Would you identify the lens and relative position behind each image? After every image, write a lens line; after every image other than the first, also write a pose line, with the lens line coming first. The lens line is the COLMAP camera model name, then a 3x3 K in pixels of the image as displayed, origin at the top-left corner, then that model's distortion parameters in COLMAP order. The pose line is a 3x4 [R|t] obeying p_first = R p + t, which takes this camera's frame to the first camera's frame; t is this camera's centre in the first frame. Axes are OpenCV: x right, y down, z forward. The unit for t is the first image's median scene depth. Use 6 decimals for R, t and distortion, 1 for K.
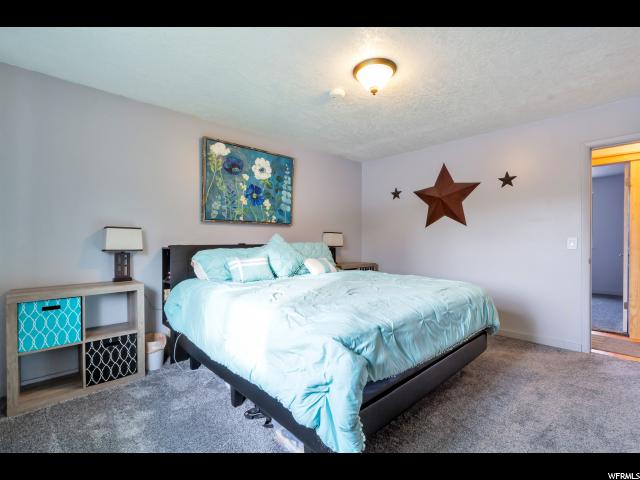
lens RADIAL K [[296.8, 0, 321.5], [0, 296.8, 241.3], [0, 0, 1]] dist [0.006022, -0.001270]
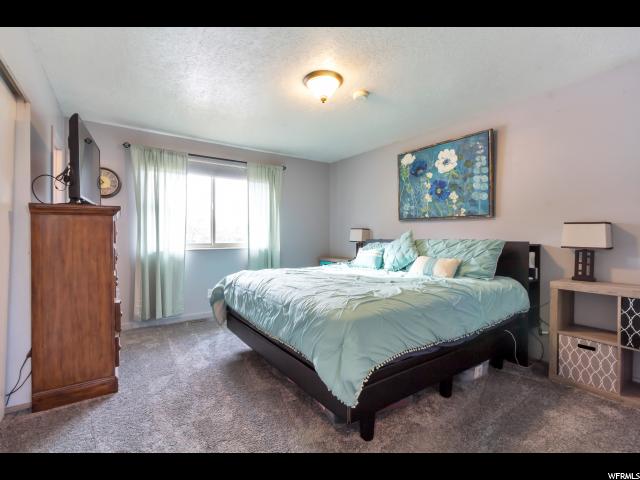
lens RADIAL K [[296.8, 0, 321.0], [0, 296.8, 237.3], [0, 0, 1]] dist [0.006022, -0.001270]
pose [[-0.147764, 0.006329, -0.989002, 0.798778], [-0.006902, 0.999949, 0.007430, -0.004204], [0.988999, 0.007925, -0.147713, 0.749366]]
